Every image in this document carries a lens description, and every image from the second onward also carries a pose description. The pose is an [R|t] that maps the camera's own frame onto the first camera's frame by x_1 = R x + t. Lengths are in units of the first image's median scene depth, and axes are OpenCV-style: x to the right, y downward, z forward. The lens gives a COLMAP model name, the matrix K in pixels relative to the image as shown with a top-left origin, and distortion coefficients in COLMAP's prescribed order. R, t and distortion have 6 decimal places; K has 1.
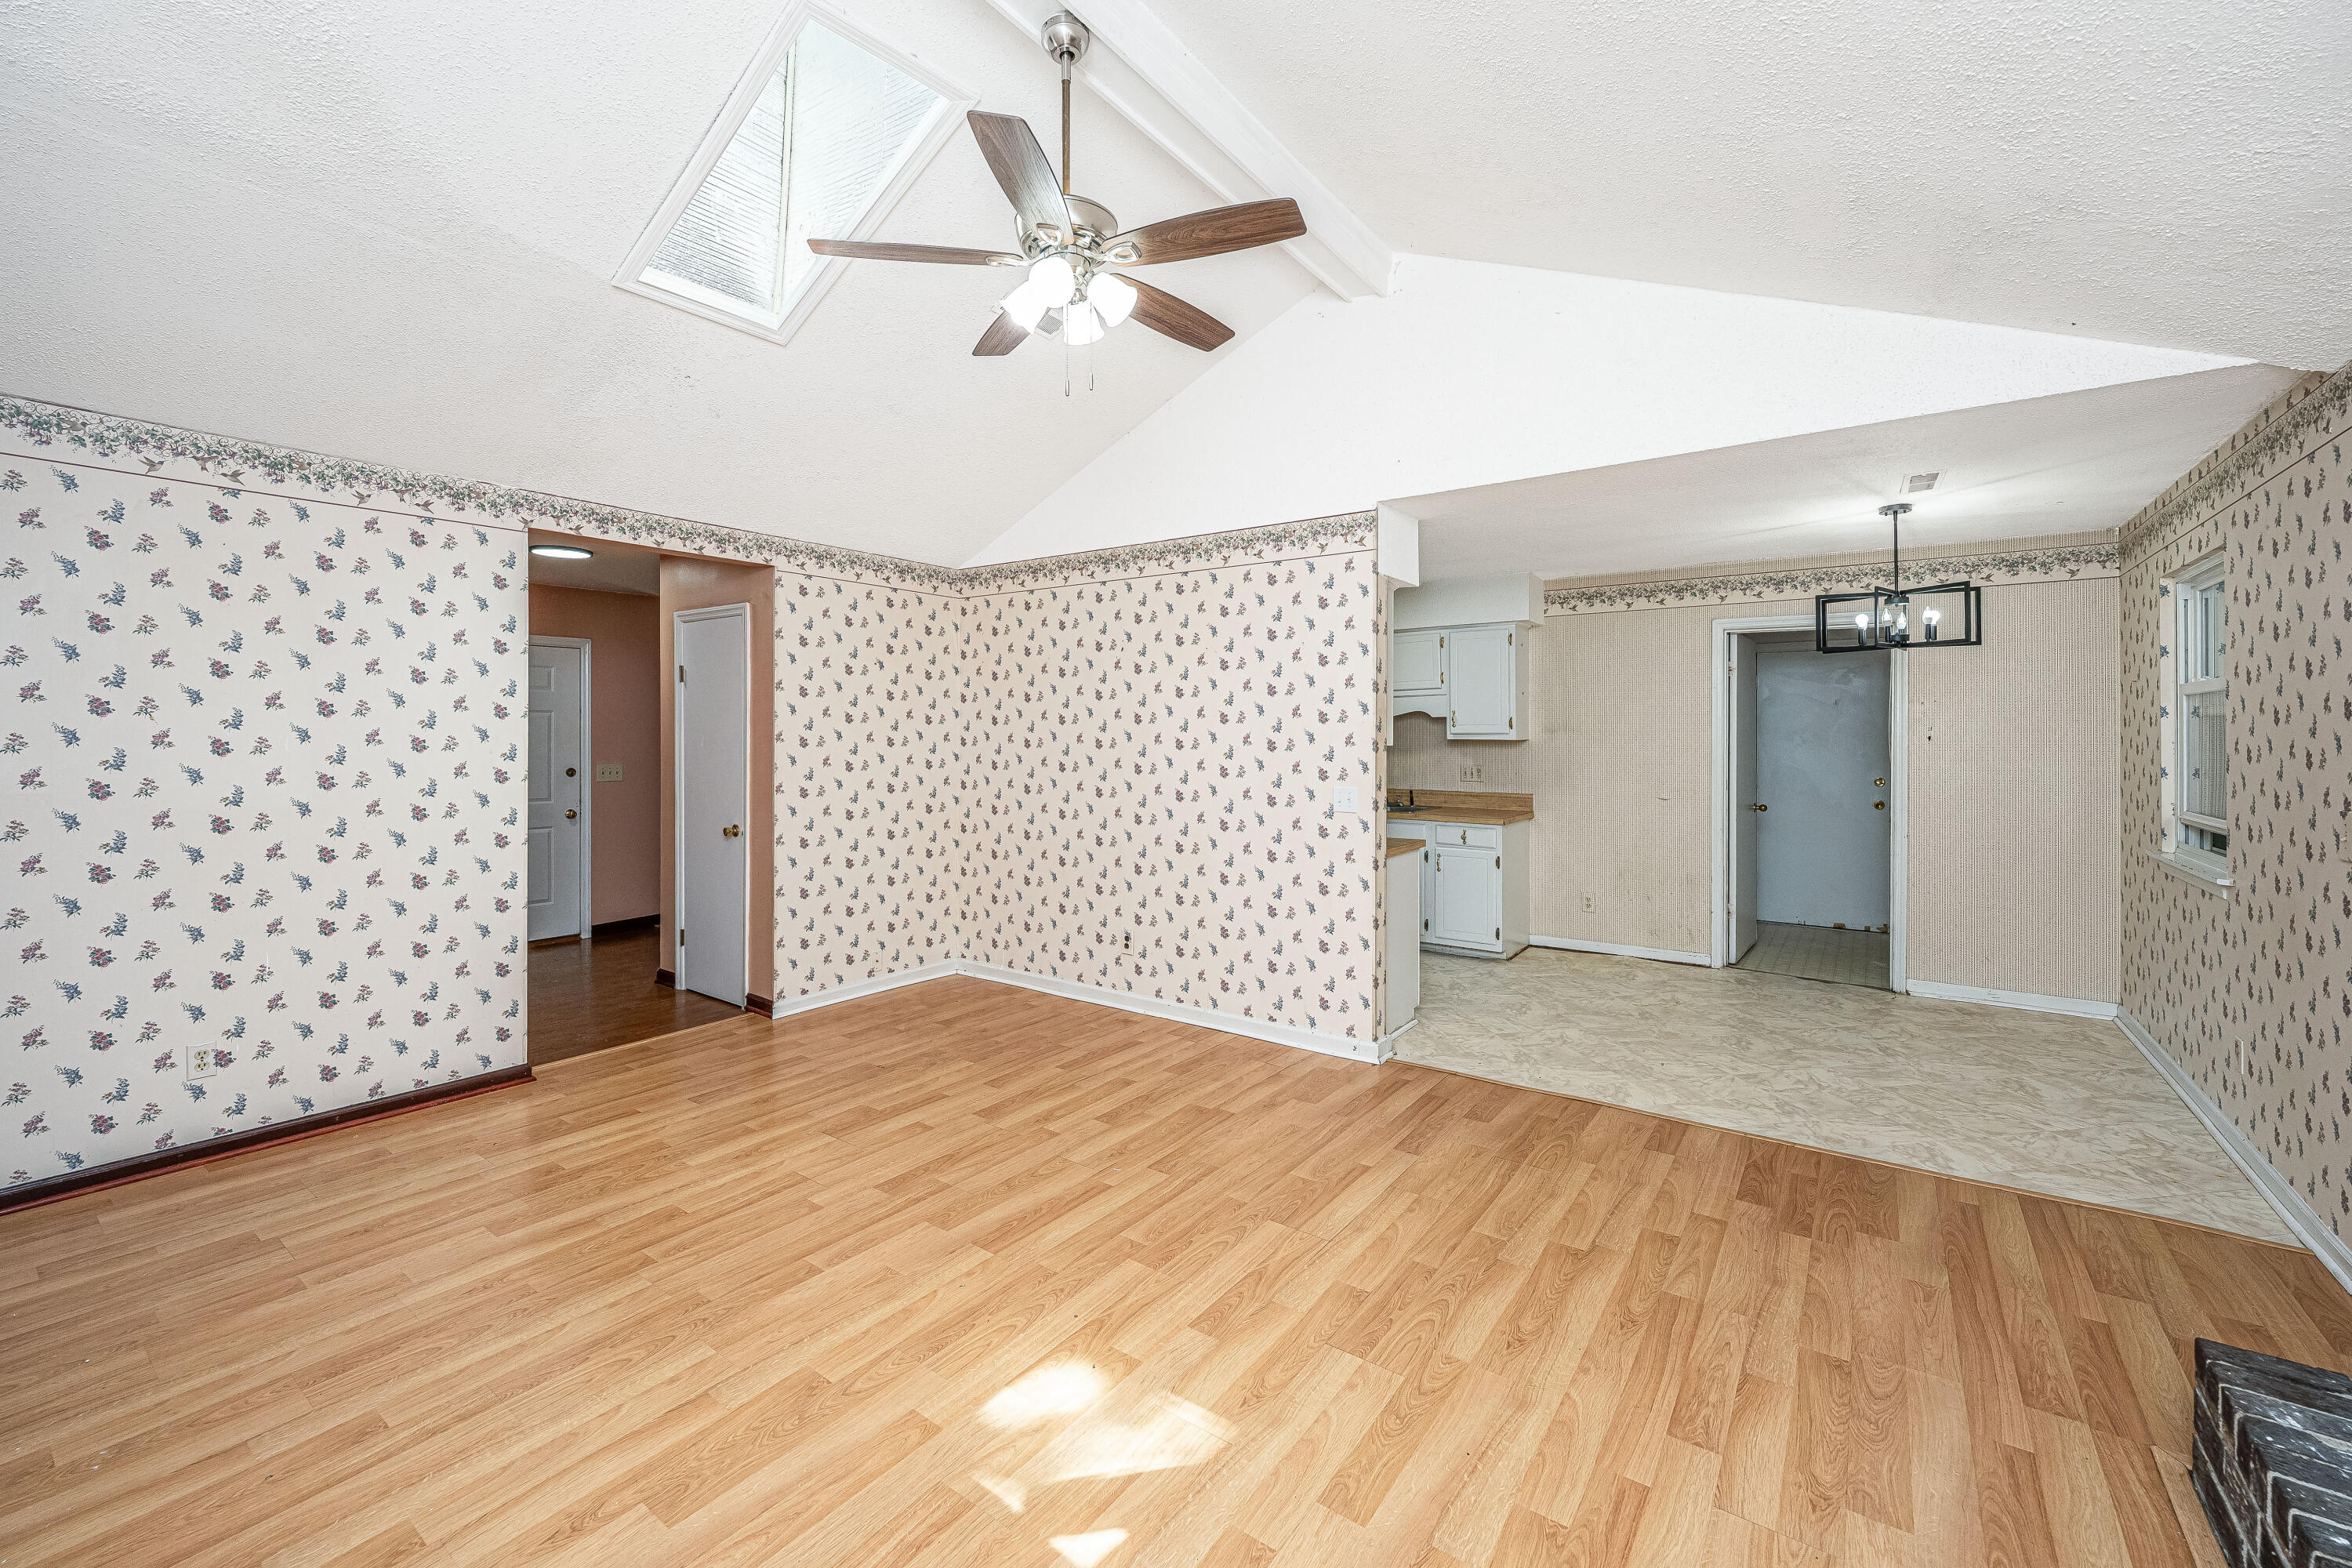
lens RADIAL K [[965.6, 0, 1178.8], [0, 965.6, 746.0], [0, 0, 1]] dist [-0.003508, 0.002245]
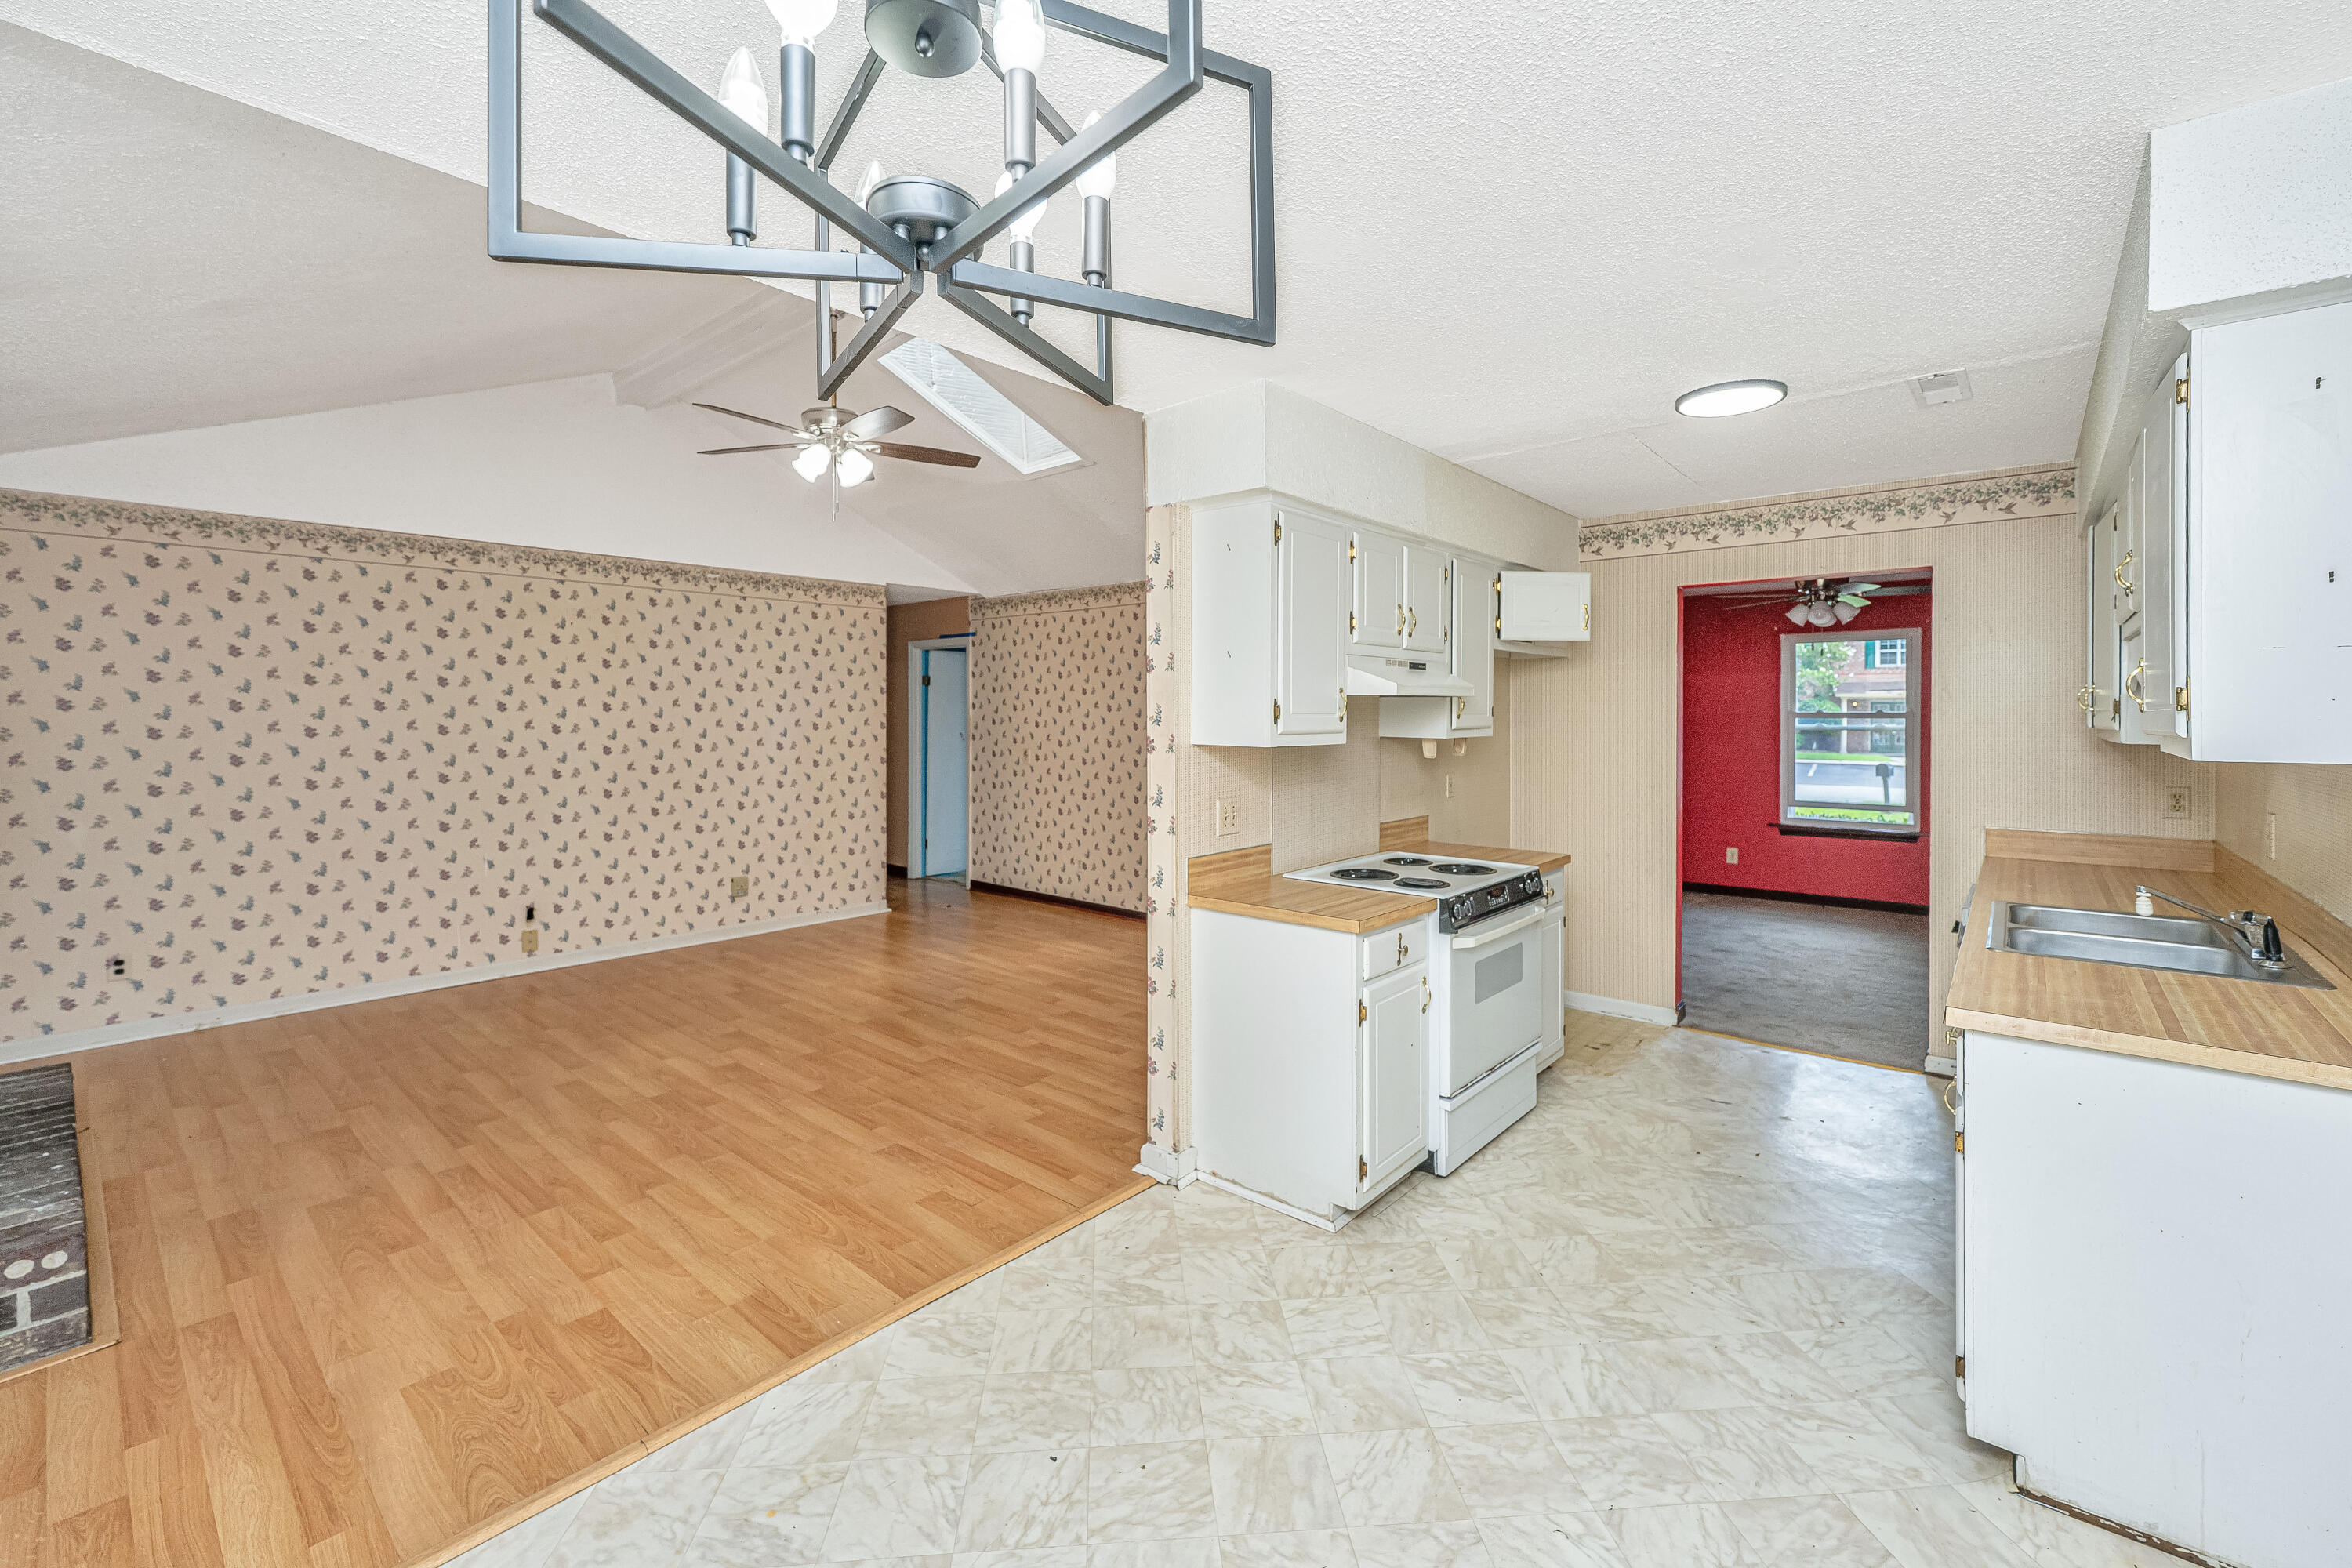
lens RADIAL K [[965.6, 0, 1173.9], [0, 965.6, 732.1], [0, 0, 1]] dist [-0.003508, 0.002245]
pose [[-0.086290, 0.013631, -0.996177, 1.214851], [-0.018604, 0.999710, 0.015291, -0.024456], [0.996096, 0.019852, -0.086012, 1.403483]]
